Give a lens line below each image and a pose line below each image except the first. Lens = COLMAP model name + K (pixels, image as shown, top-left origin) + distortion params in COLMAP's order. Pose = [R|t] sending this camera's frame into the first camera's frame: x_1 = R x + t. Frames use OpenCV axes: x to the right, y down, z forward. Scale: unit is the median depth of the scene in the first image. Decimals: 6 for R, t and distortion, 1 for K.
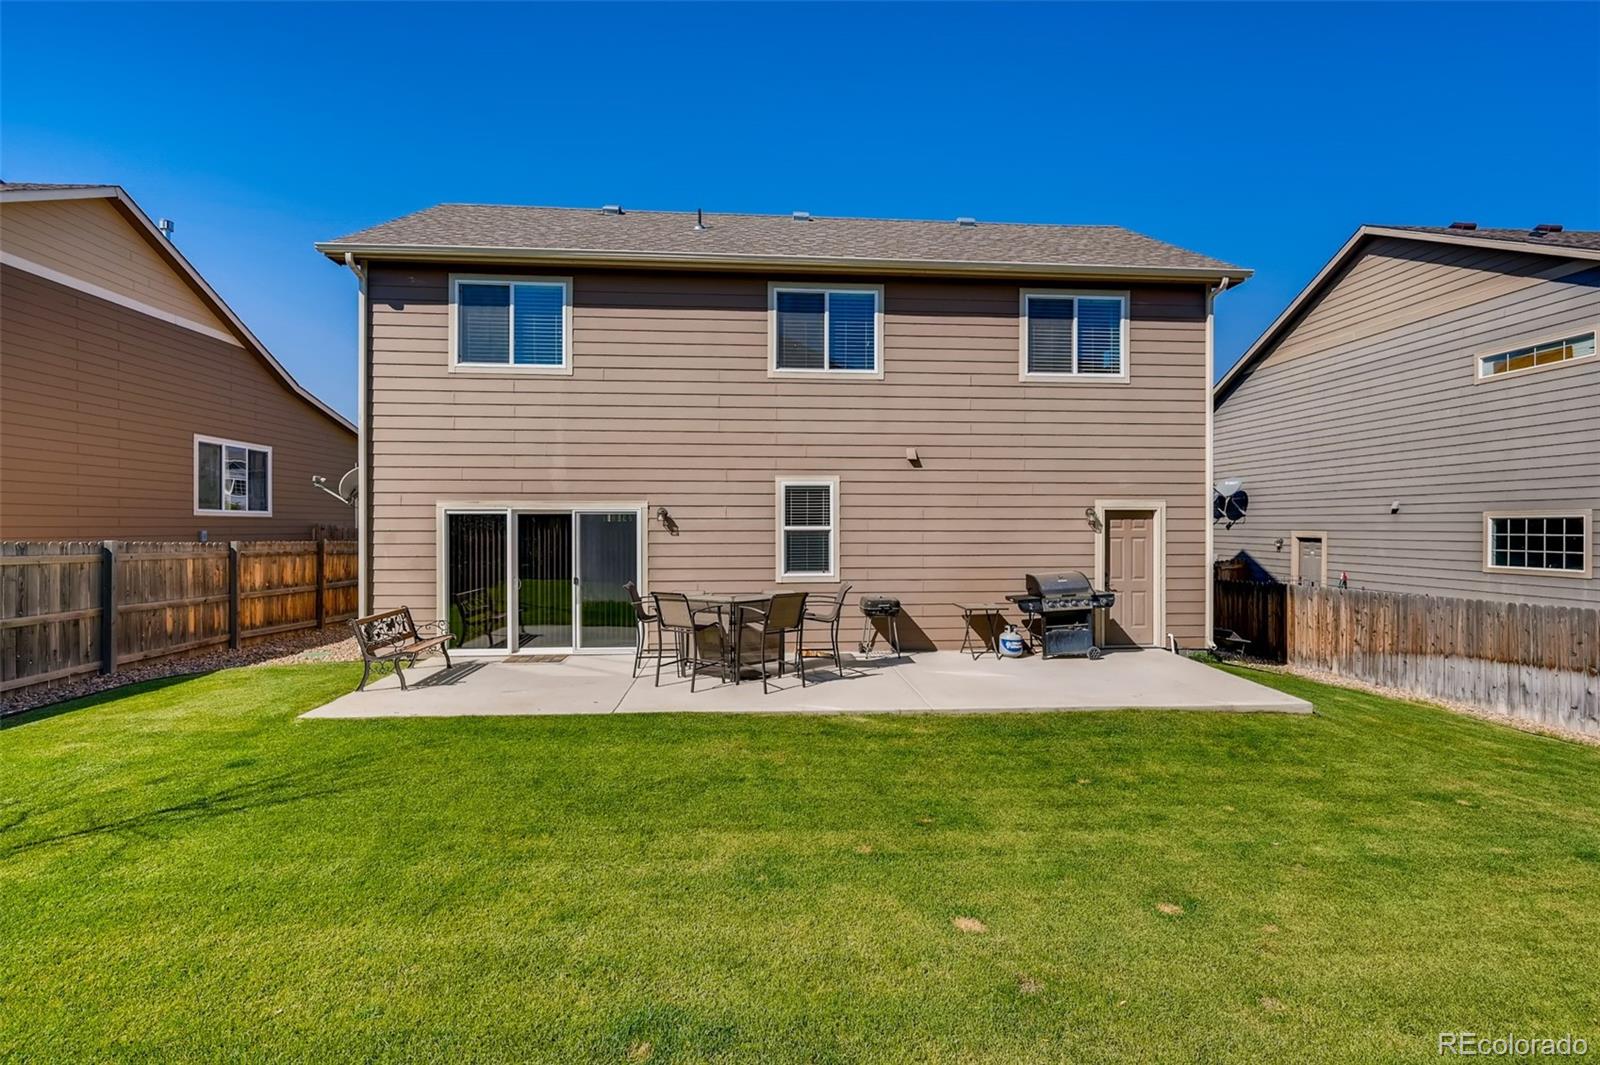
lens RADIAL K [[700.3, 0, 800.0], [0, 700.3, 532.5], [0, 0, 1]] dist [0.001164, 0.000185]
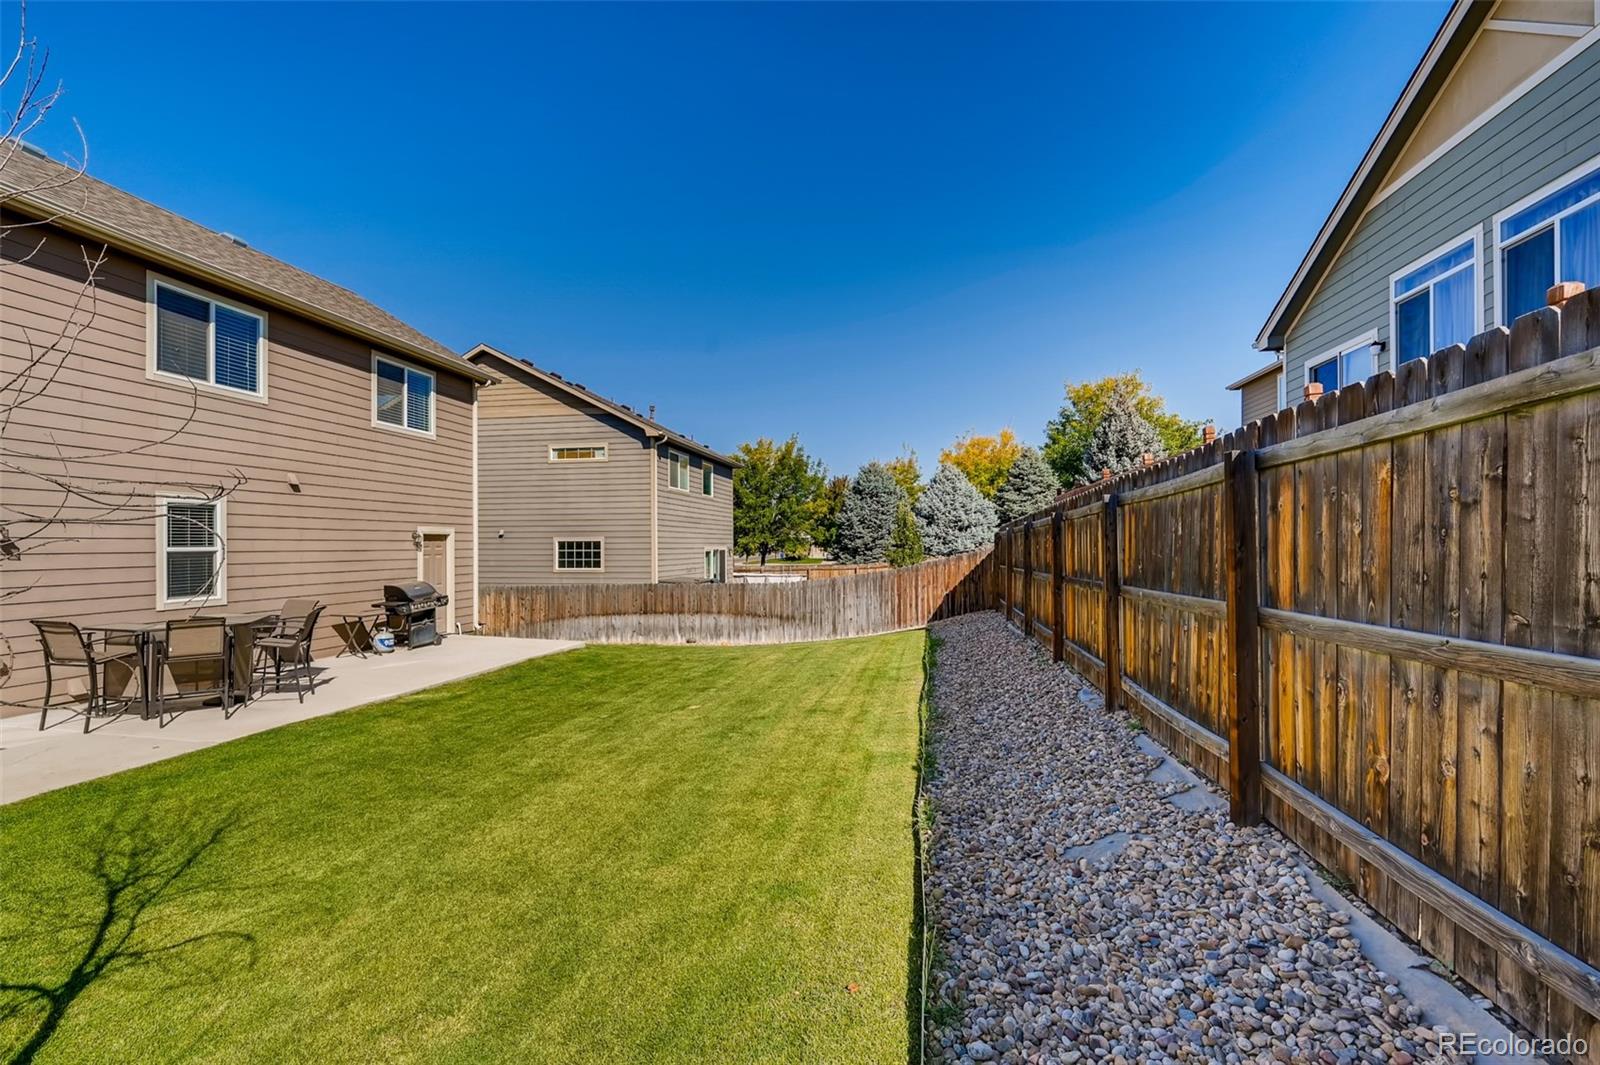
lens RADIAL K [[700.3, 0, 800.0], [0, 700.3, 532.5], [0, 0, 1]] dist [0.001164, 0.000185]
pose [[0.241490, 0.018183, 0.970233, -0.688018], [-0.002425, 0.999833, -0.018134, -0.013307], [-0.970400, 0.002026, 0.241494, -0.008829]]
